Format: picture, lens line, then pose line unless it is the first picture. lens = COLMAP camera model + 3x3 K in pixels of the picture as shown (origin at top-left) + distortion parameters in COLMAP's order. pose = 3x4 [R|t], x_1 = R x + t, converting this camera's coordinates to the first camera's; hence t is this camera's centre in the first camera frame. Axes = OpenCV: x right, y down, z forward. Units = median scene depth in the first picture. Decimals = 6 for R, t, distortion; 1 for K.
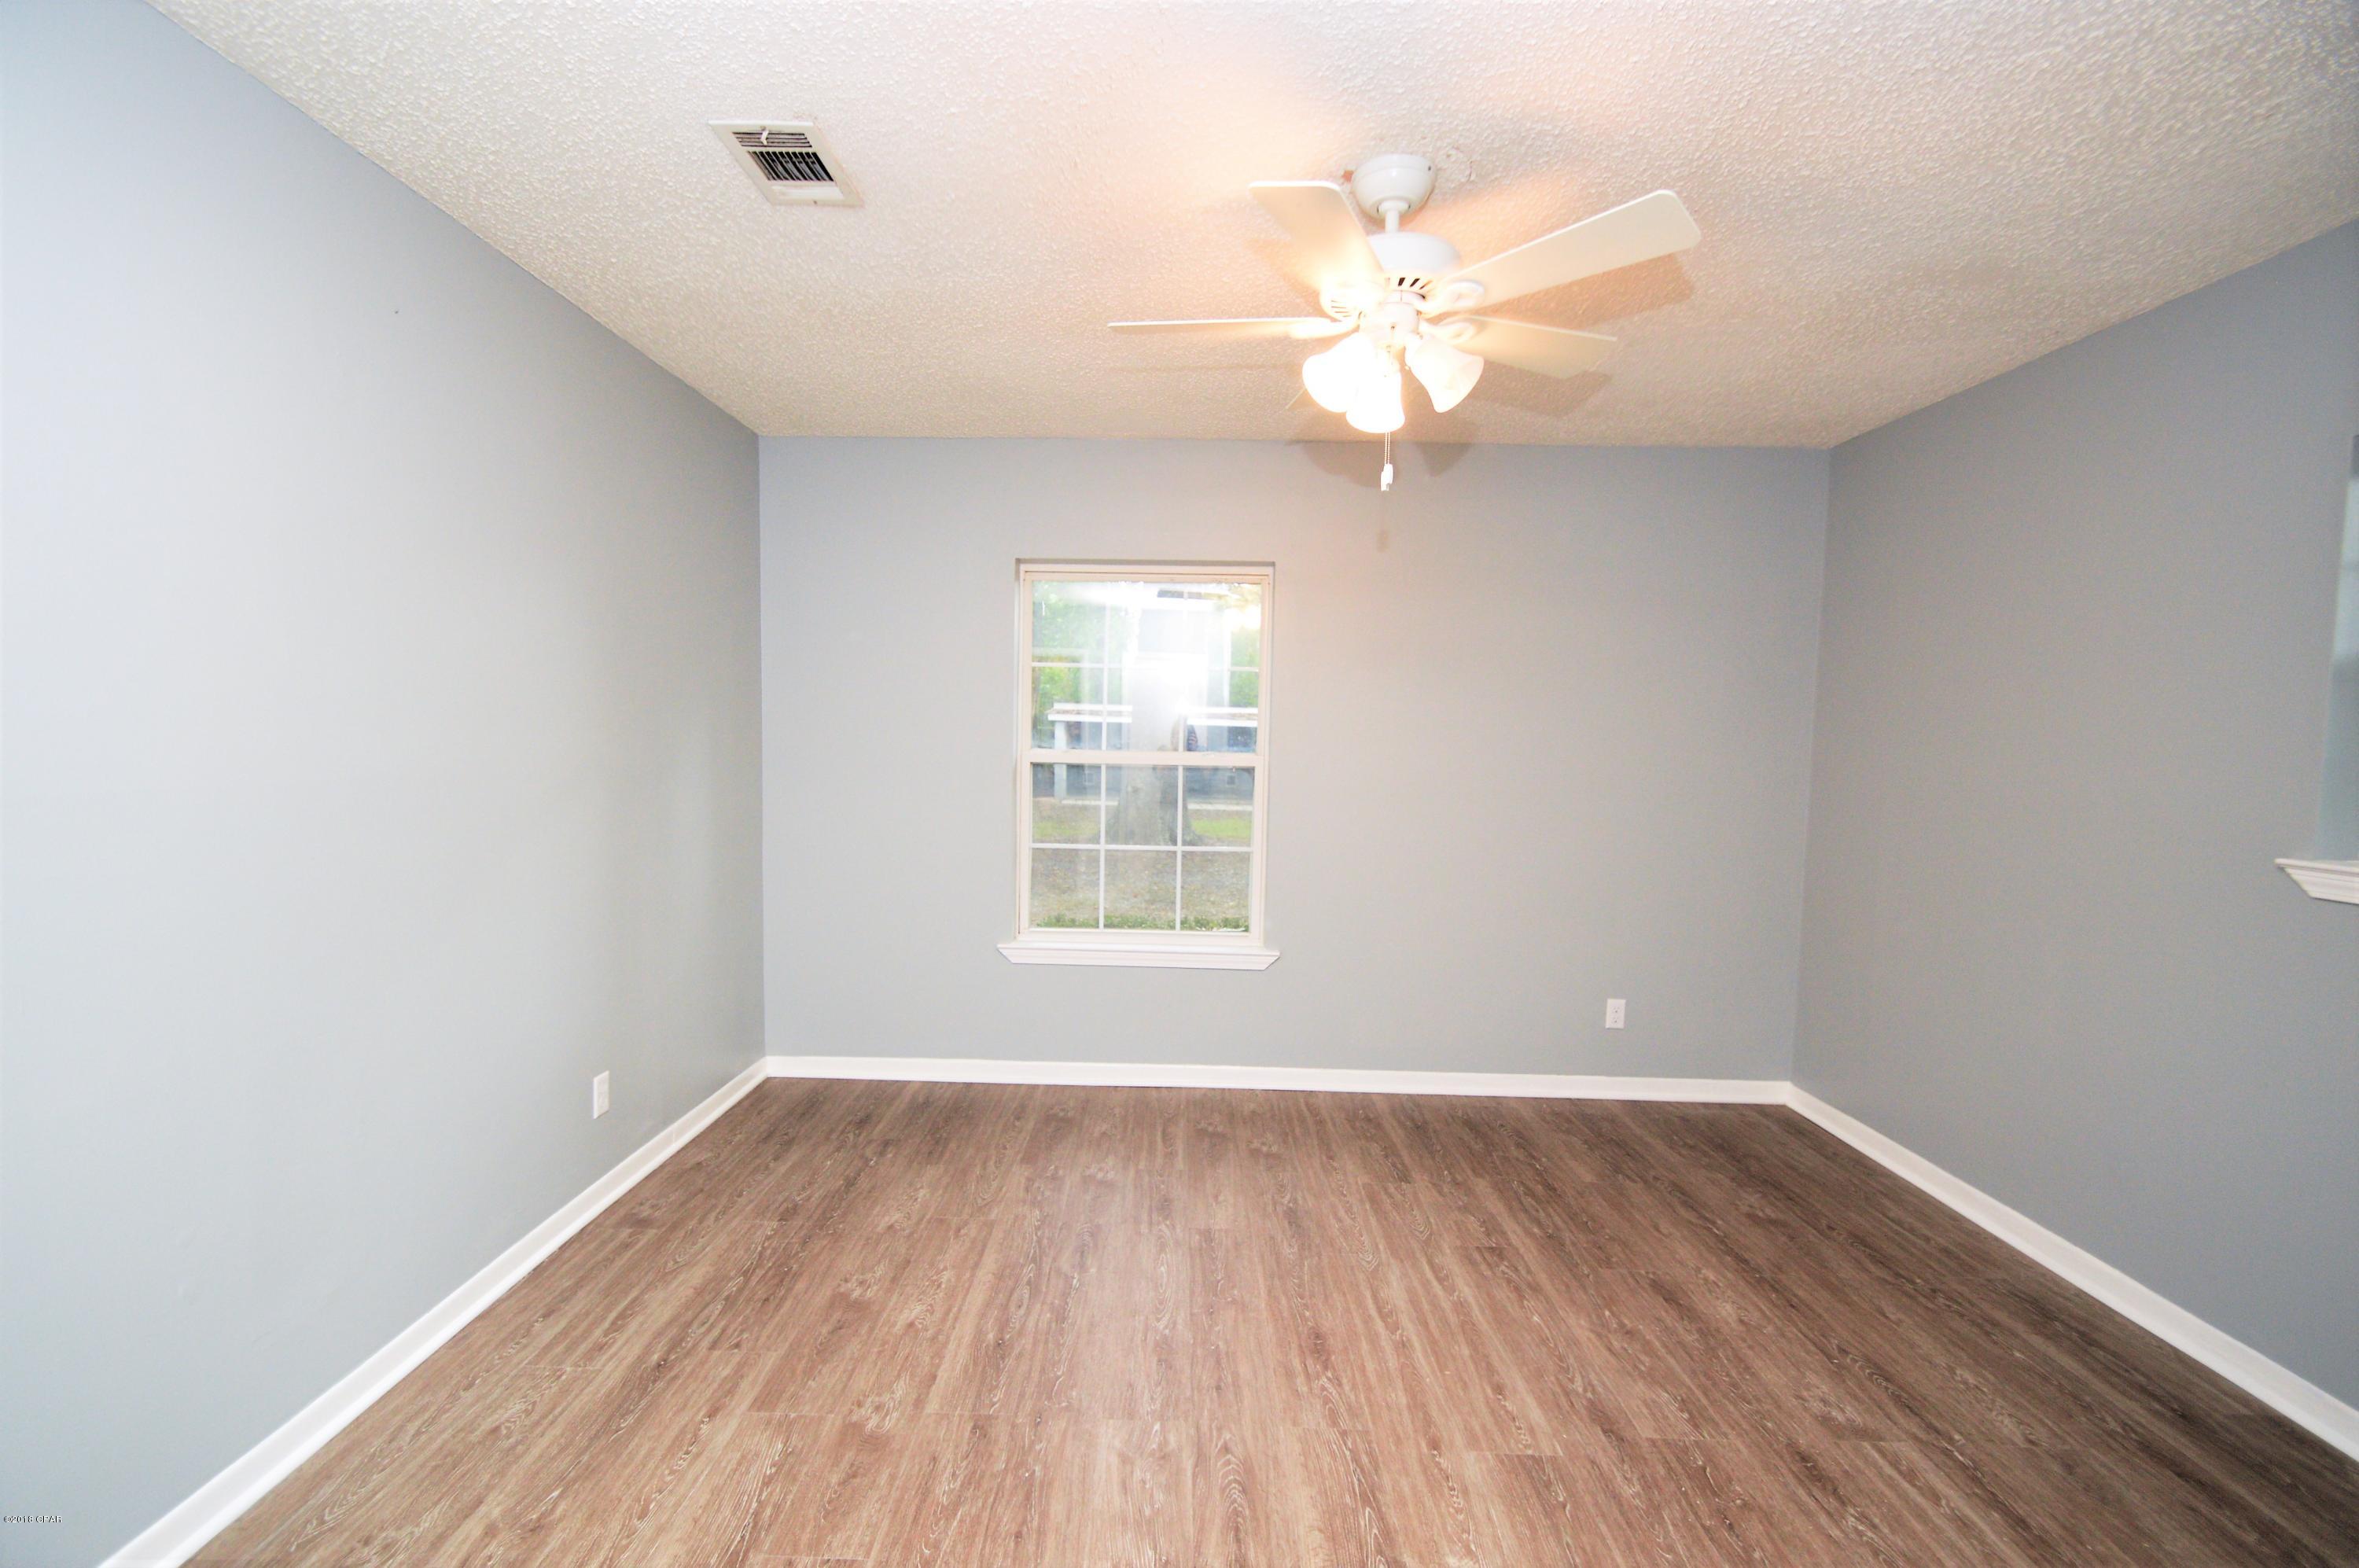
lens RADIAL K [[1031.0, 0, 1173.7], [0, 1031.0, 771.0], [0, 0, 1]] dist [0.000225, -0.009437]
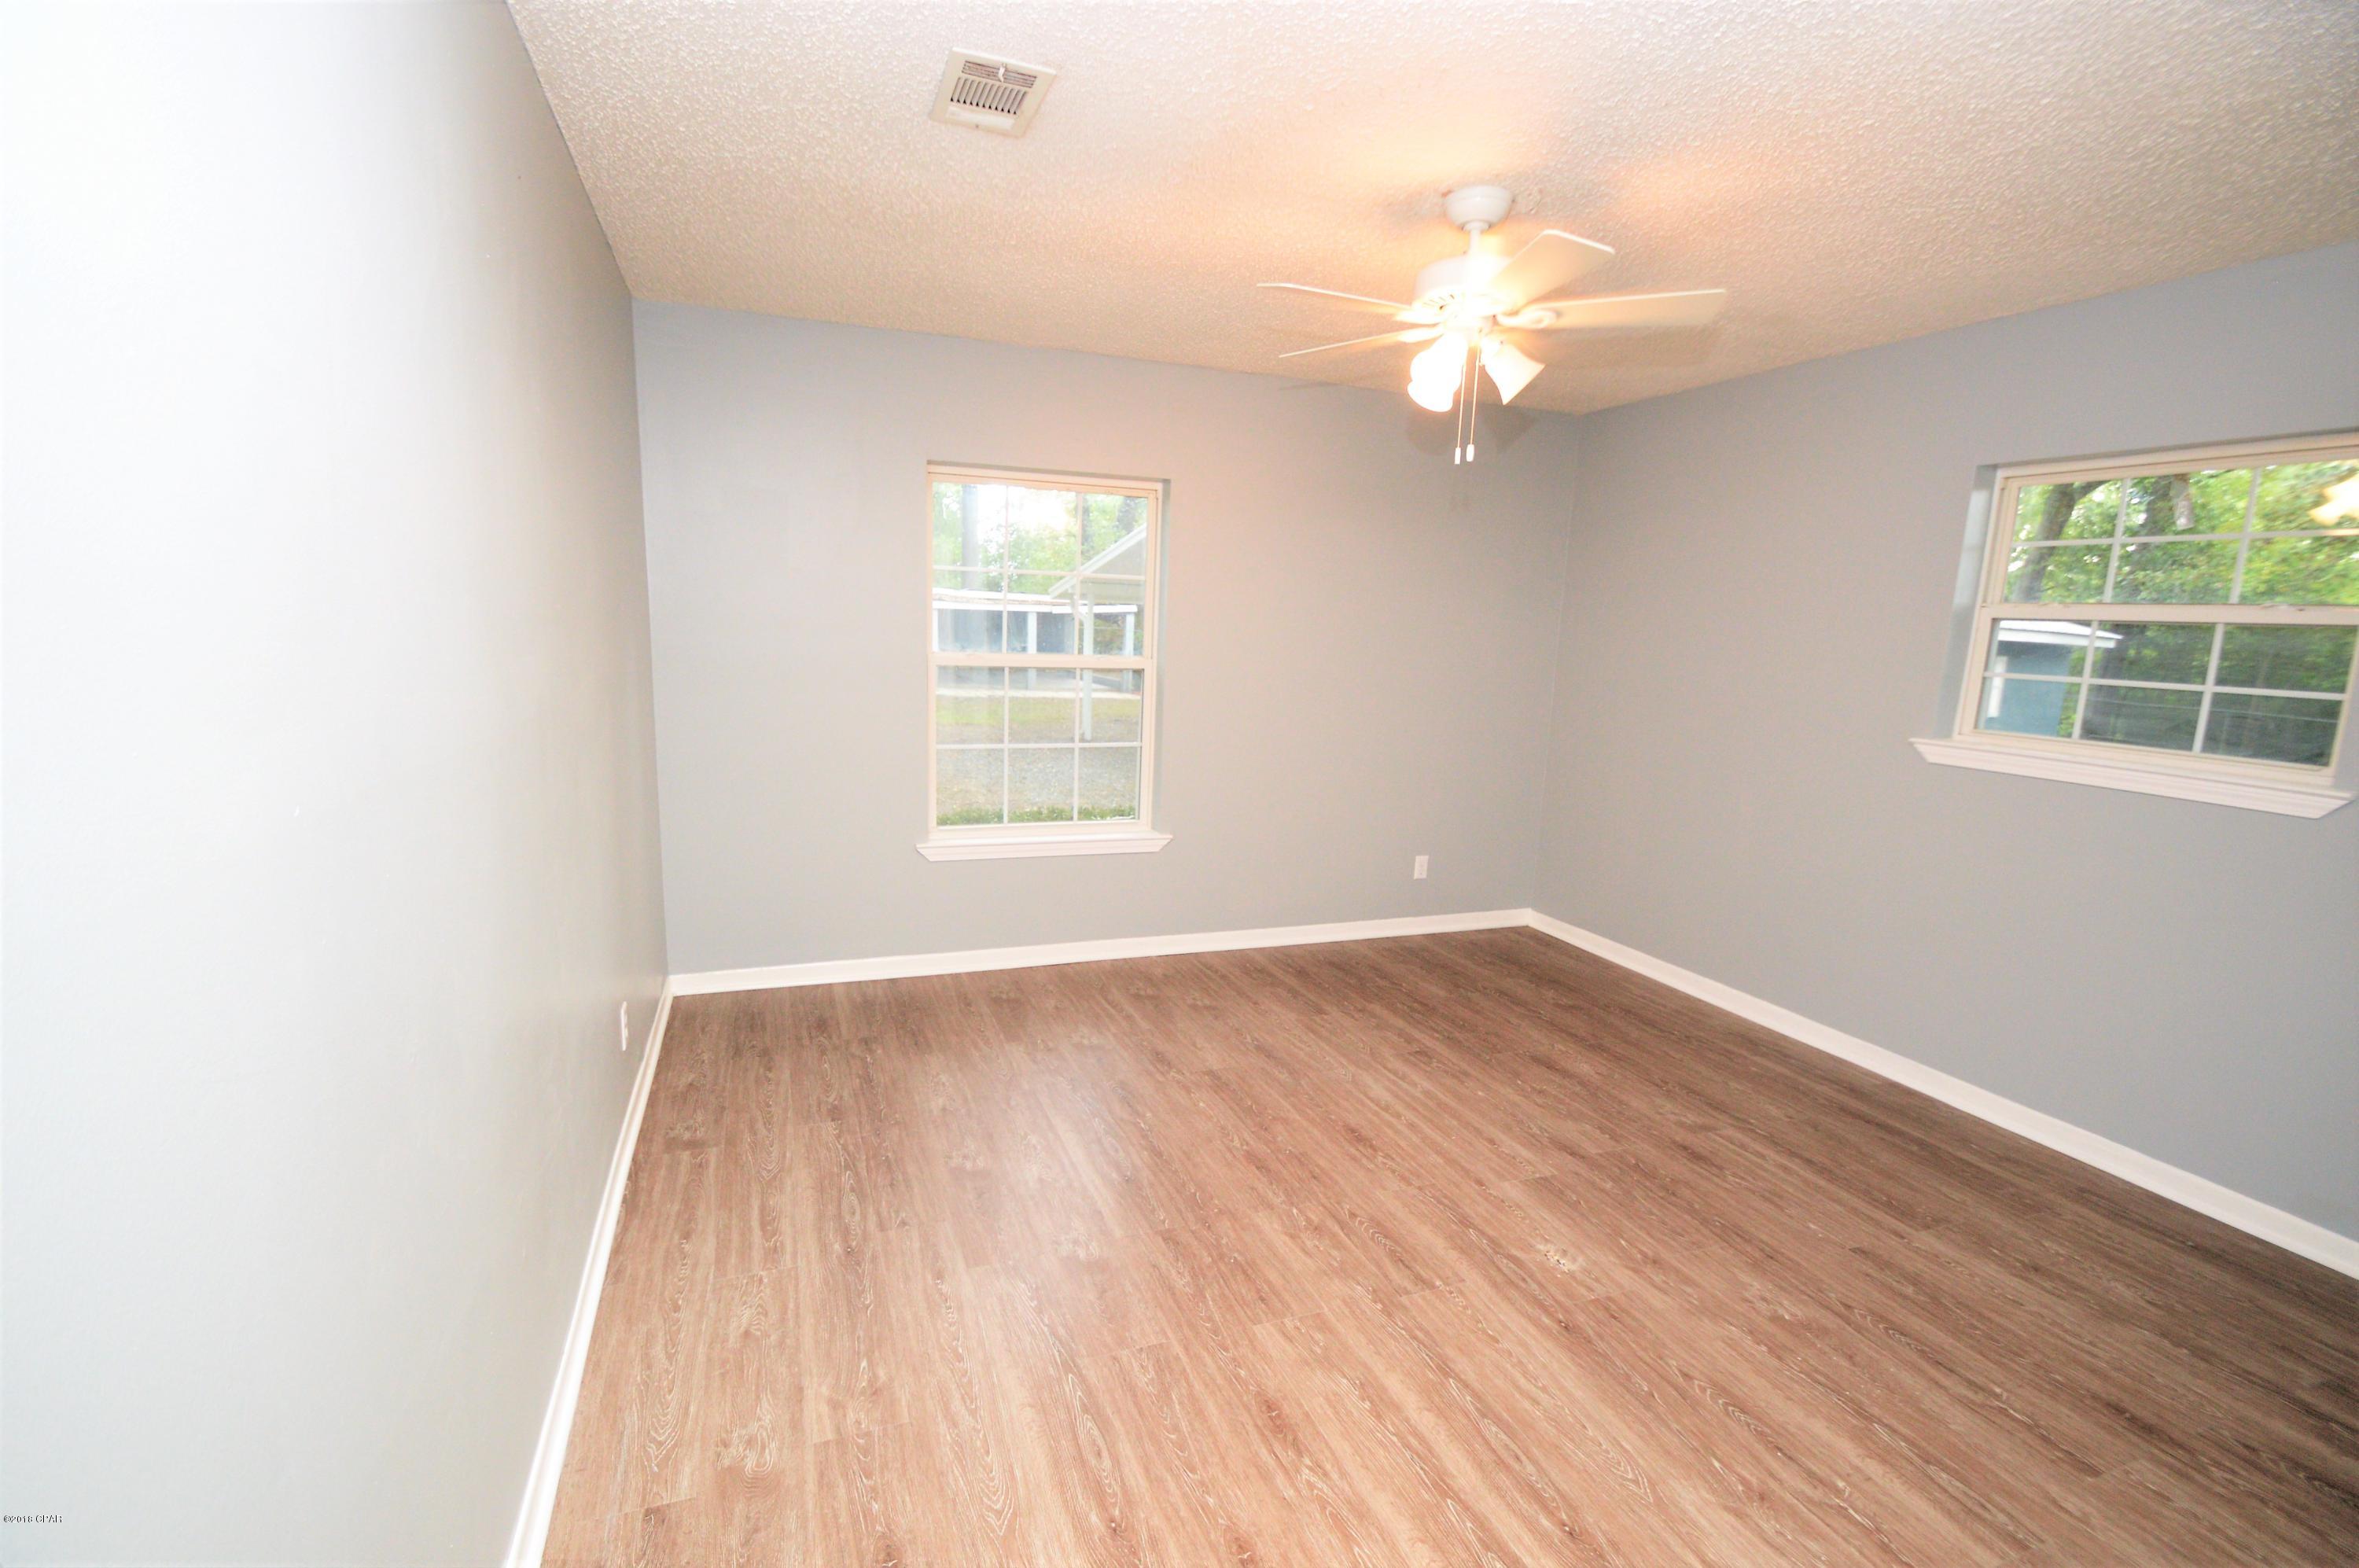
lens RADIAL K [[1031.0, 0, 1167.5], [0, 1031.0, 760.2], [0, 0, 1]] dist [0.000225, -0.009437]
pose [[0.933224, -0.035948, 0.357491, -0.412697], [-0.001889, 0.994478, 0.104931, -0.031825], [-0.359289, -0.098599, 0.928003, -0.044545]]
